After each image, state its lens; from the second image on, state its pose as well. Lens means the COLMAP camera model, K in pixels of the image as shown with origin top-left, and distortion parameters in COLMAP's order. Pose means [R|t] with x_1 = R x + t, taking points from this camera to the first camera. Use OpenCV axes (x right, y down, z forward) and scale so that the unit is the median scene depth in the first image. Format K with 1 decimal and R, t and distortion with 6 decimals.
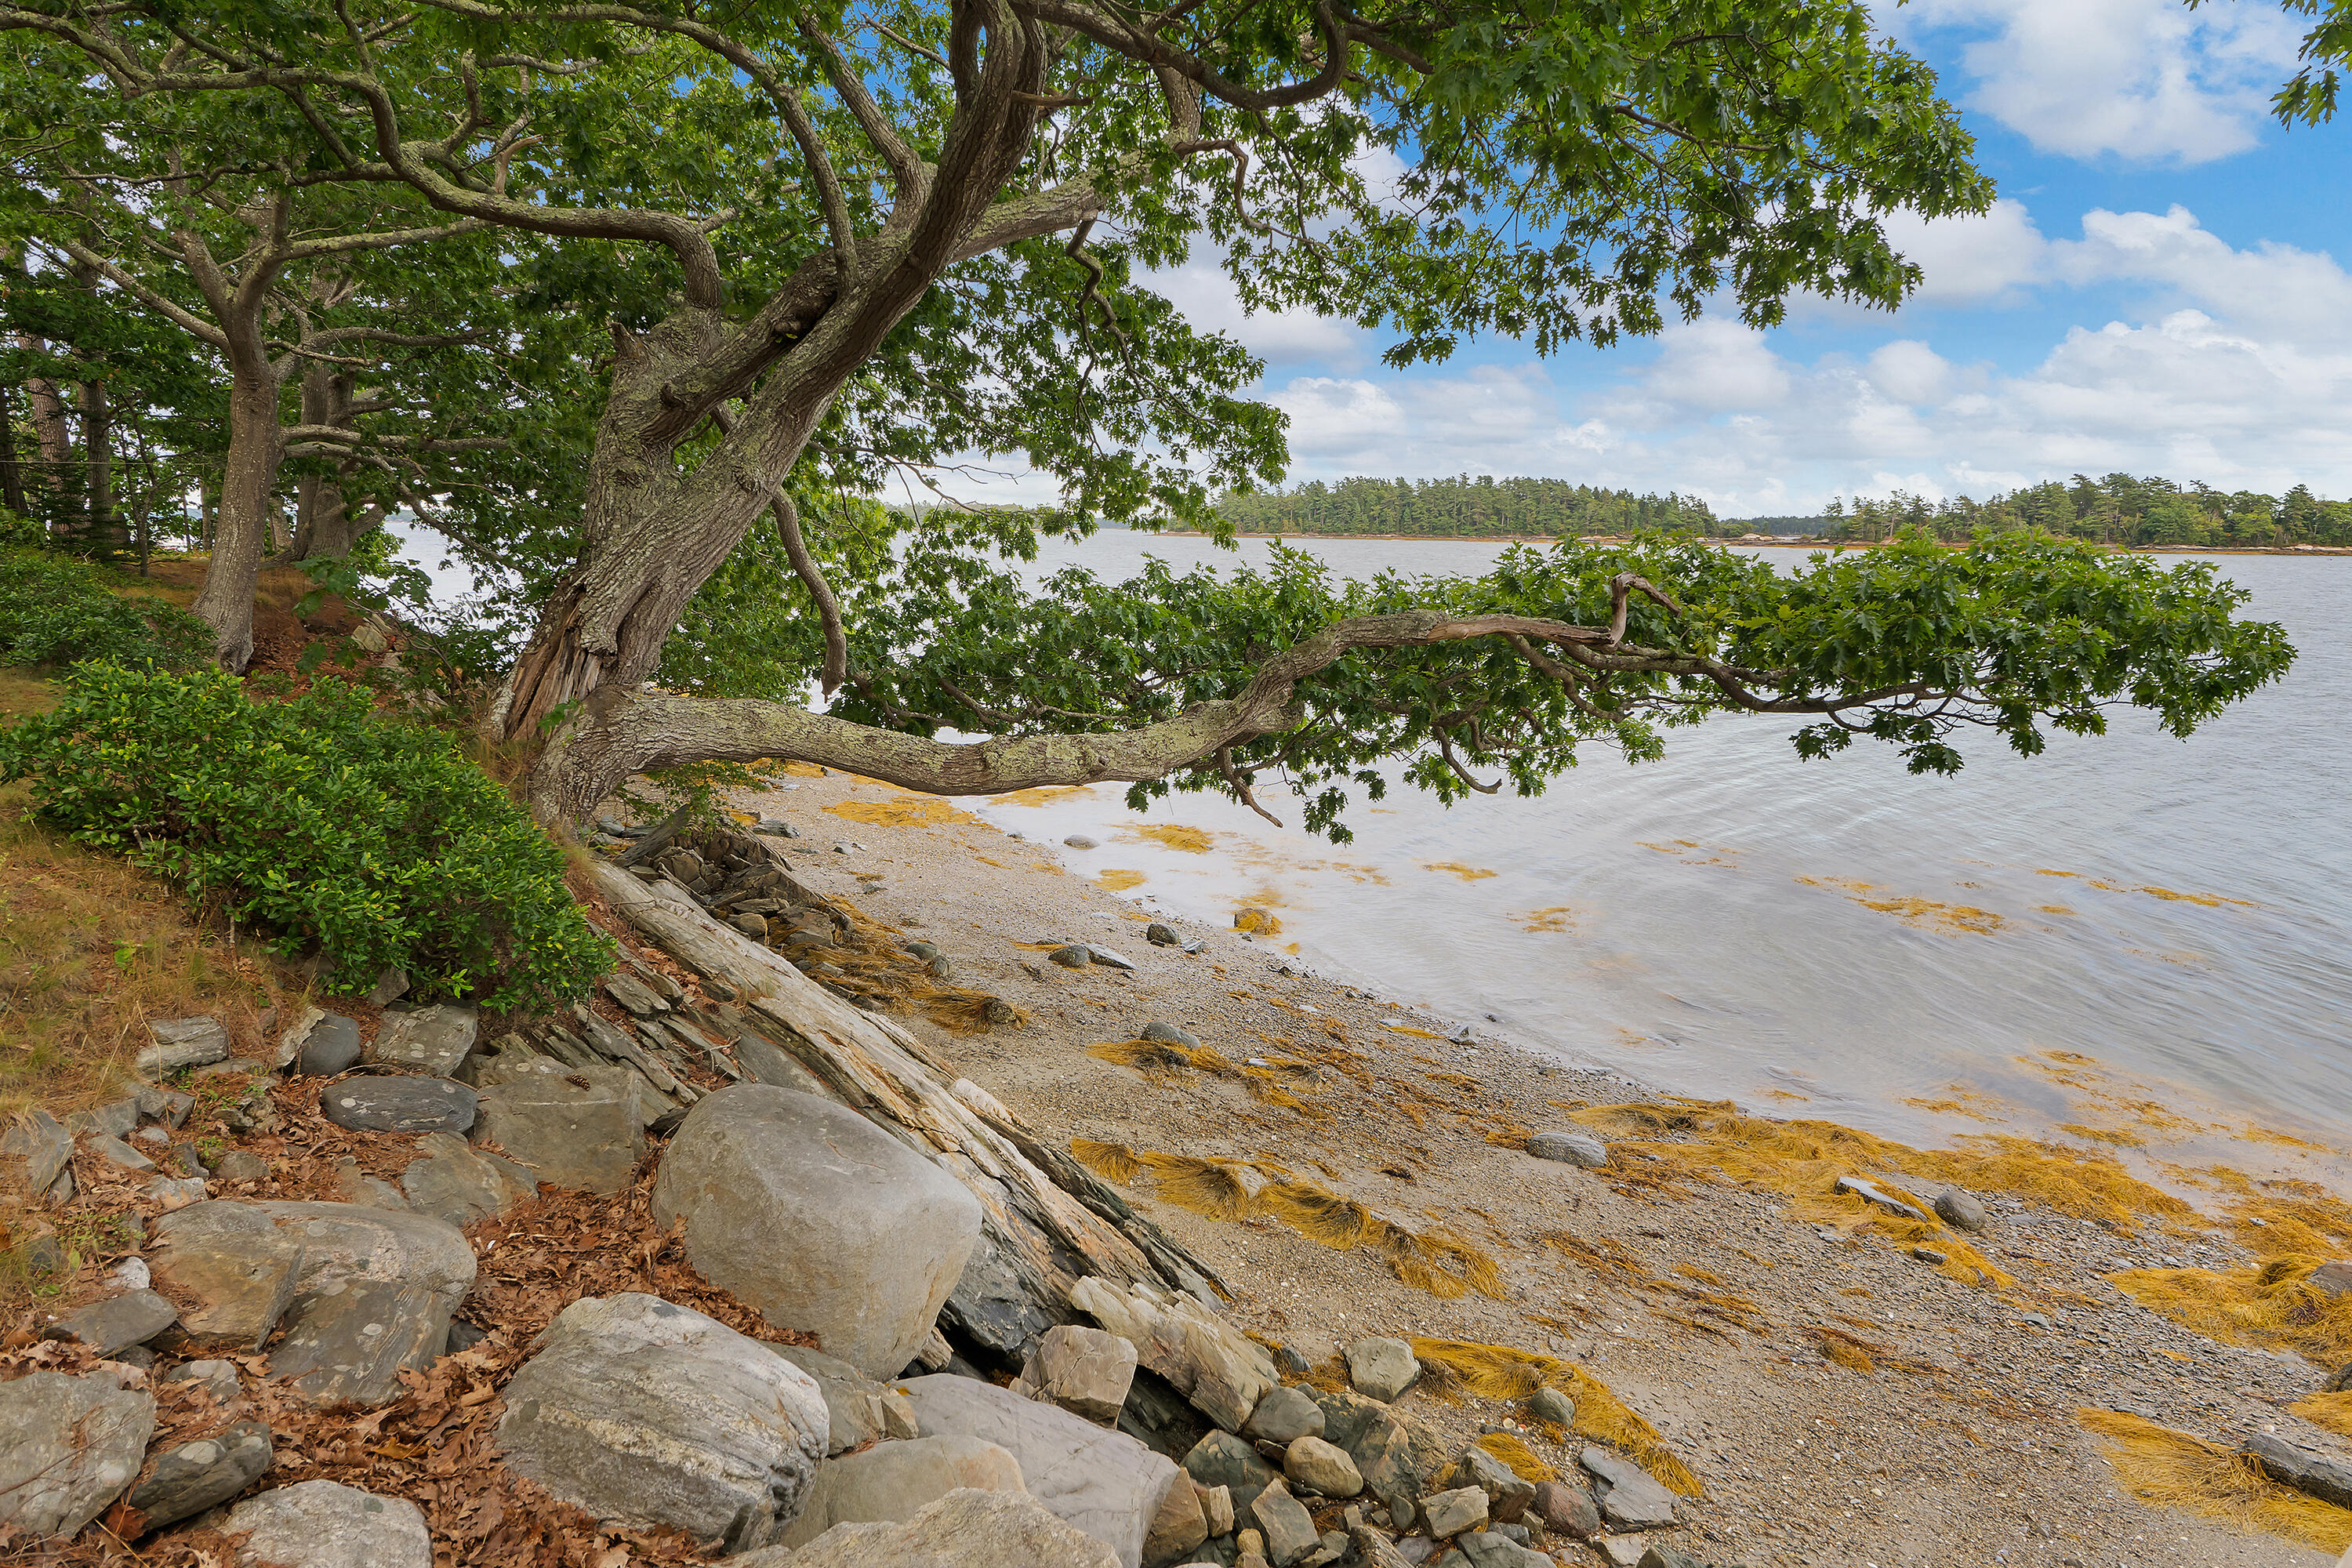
lens RADIAL K [[1472.8, 0, 1182.2], [0, 1472.8, 905.7], [0, 0, 1]] dist [0.000562, 0.001072]
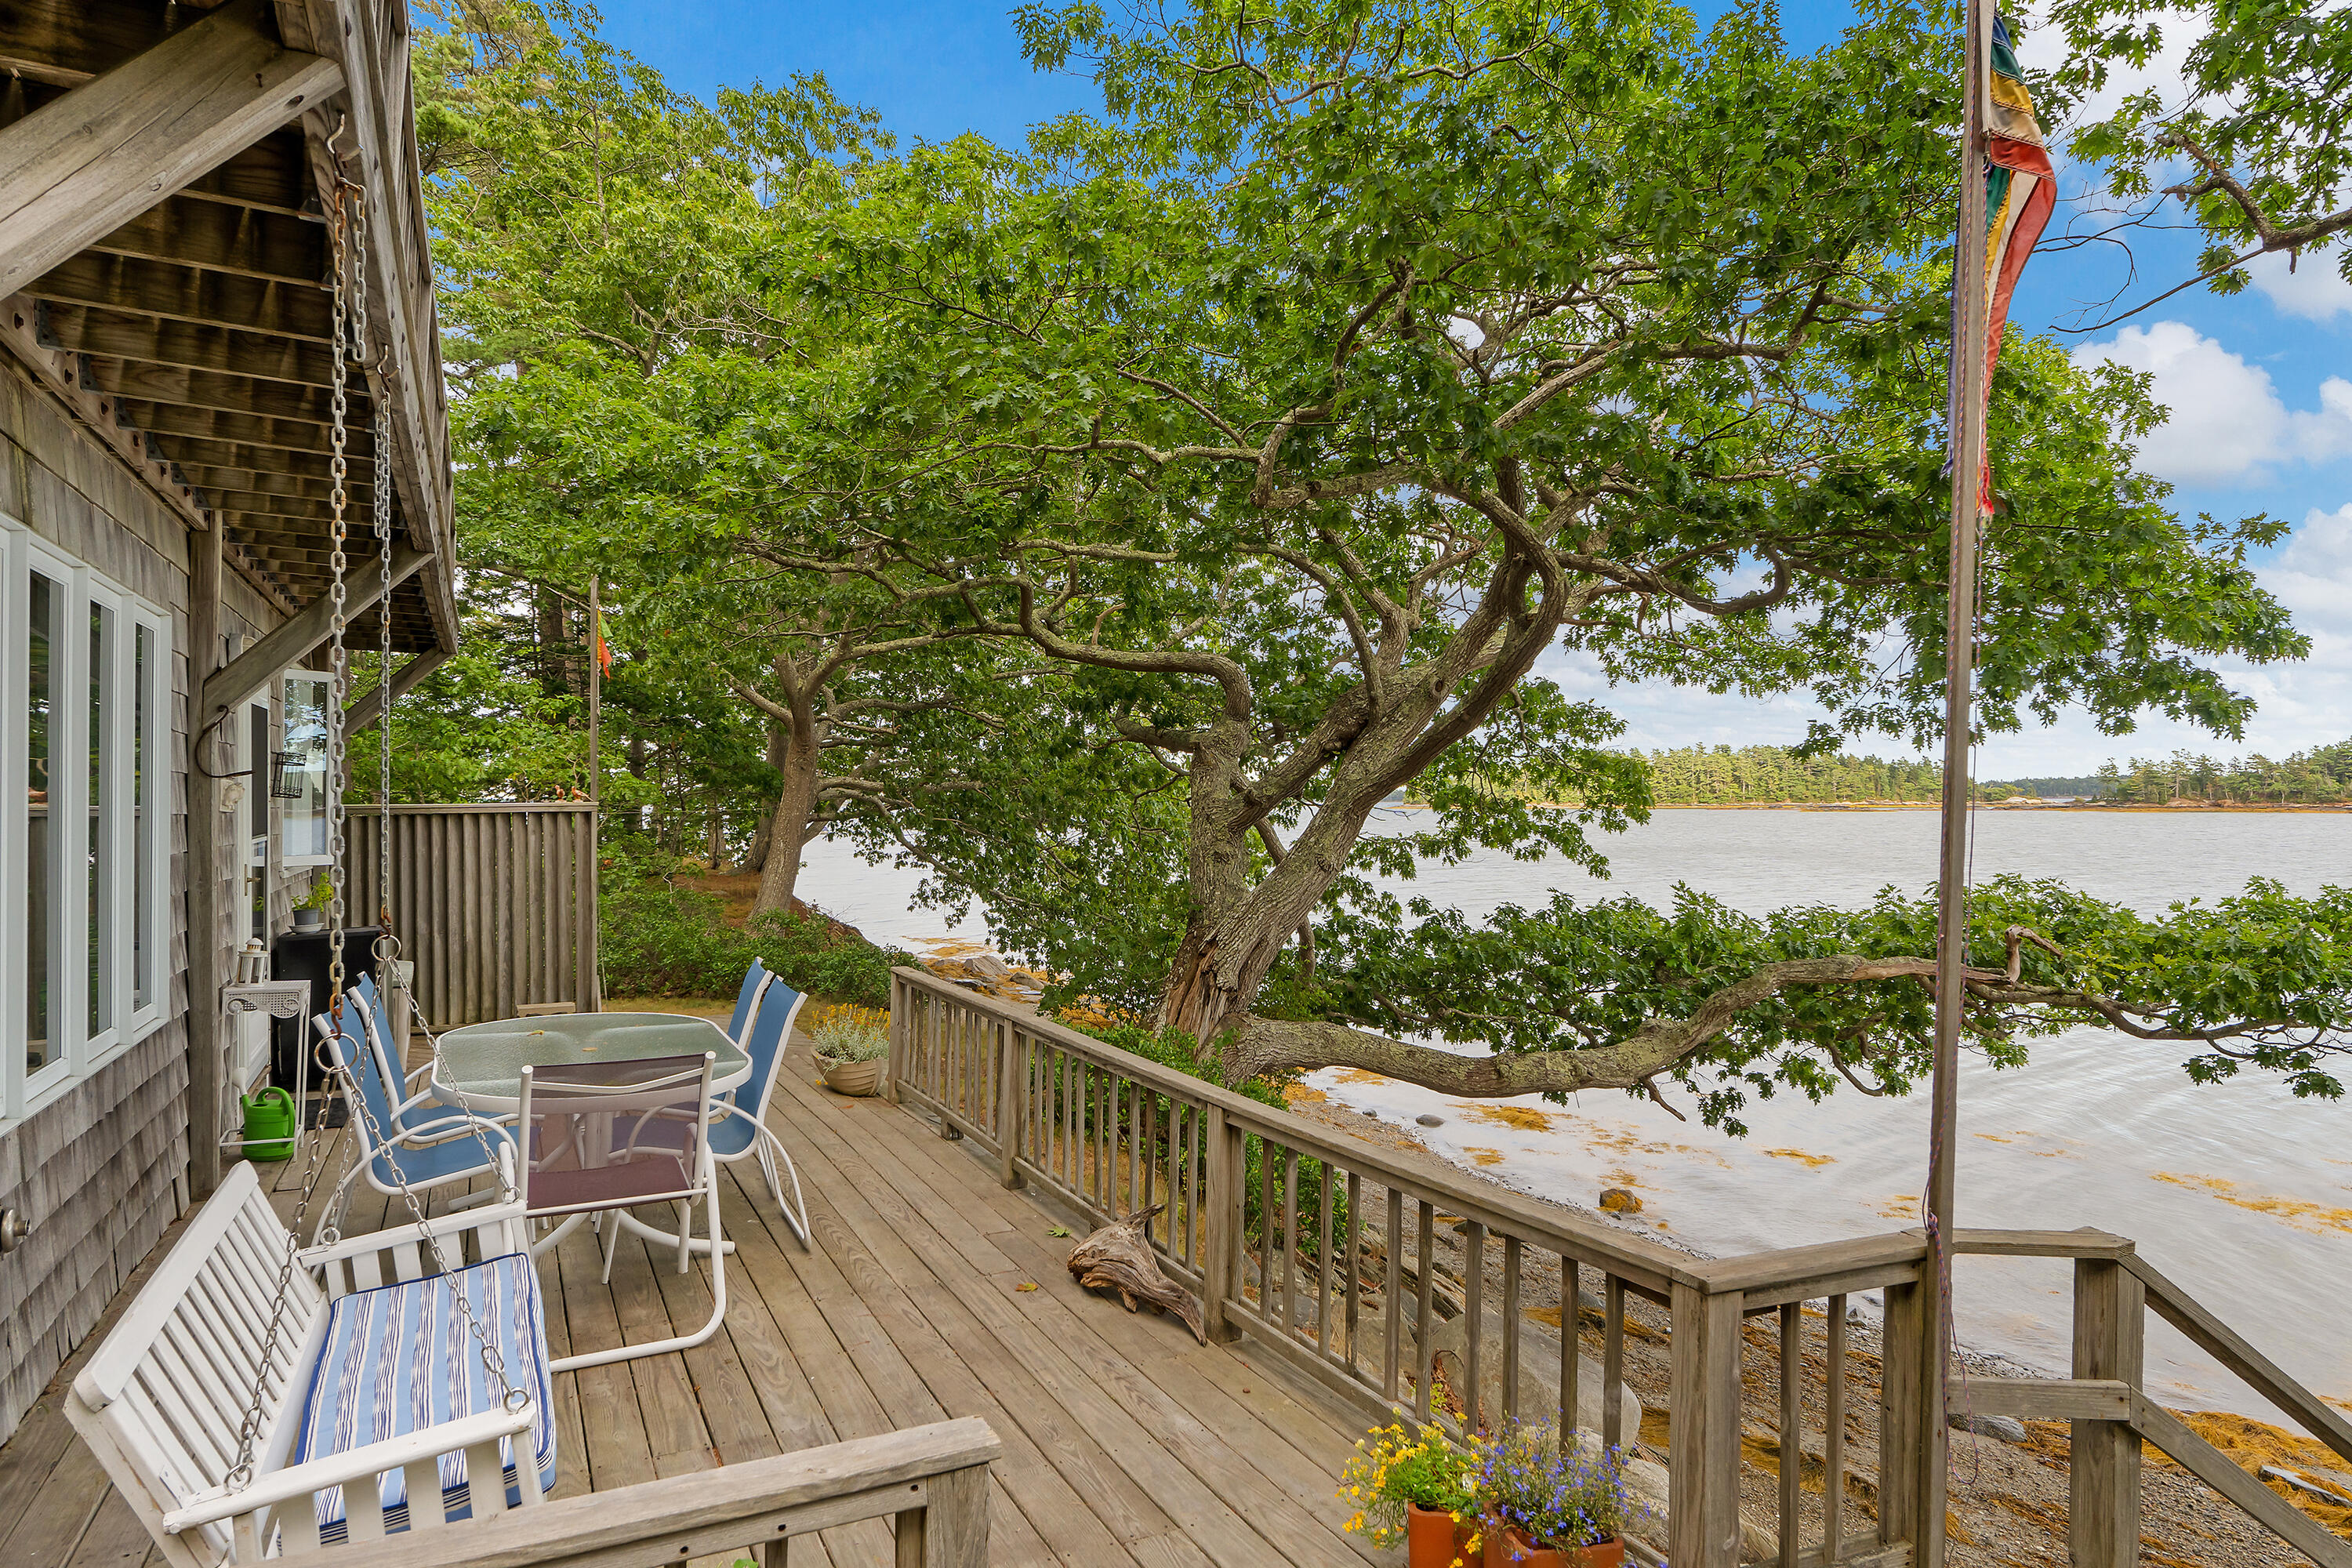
lens RADIAL K [[1442.5, 0, 1186.7], [0, 1442.5, 854.9], [0, 0, 1]] dist [-0.000794, -0.000577]
pose [[0.986019, -0.006271, -0.166513, -0.125323], [-0.029887, 0.976430, -0.213753, -0.003139], [0.163929, 0.215741, 0.962592, -0.200525]]
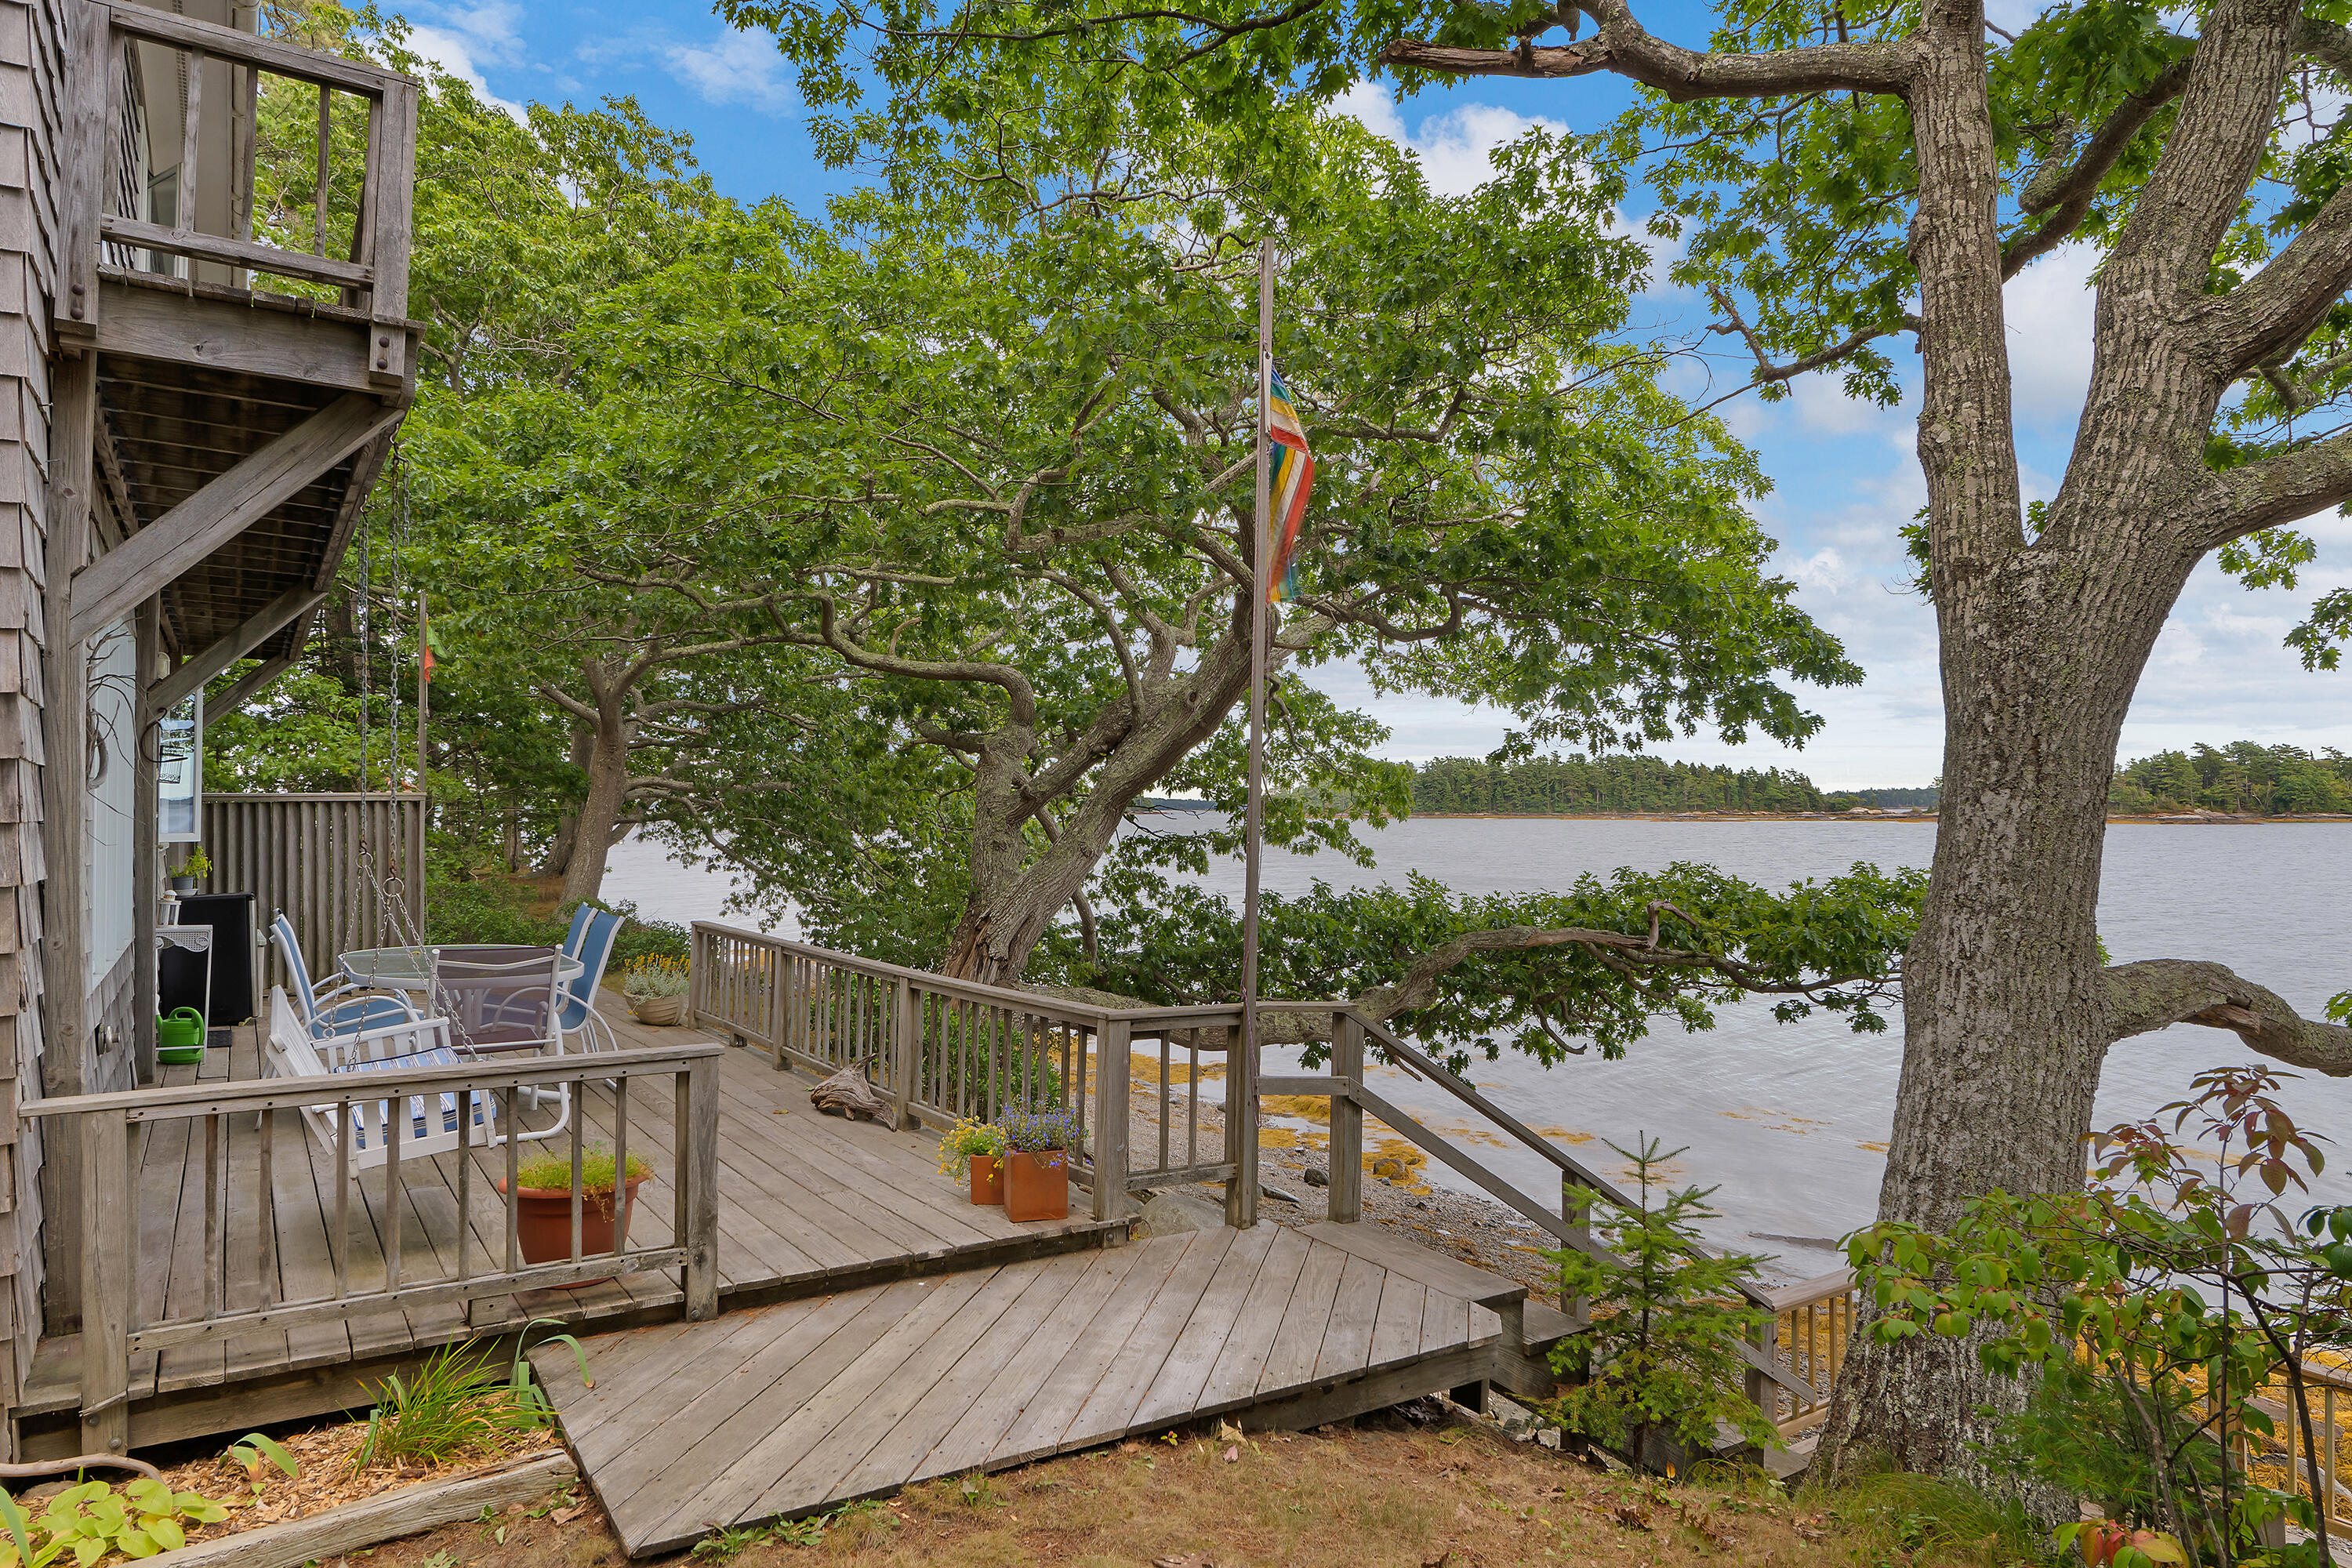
lens RADIAL K [[1499.1, 0, 1217.5], [0, 1499.1, 828.8], [0, 0, 1]] dist [0.000445, 0.001292]
pose [[0.999167, -0.009618, -0.039668, -0.057586], [-0.000126, 0.971115, -0.238613, 0.046216], [0.040817, 0.238419, 0.970304, -0.354229]]
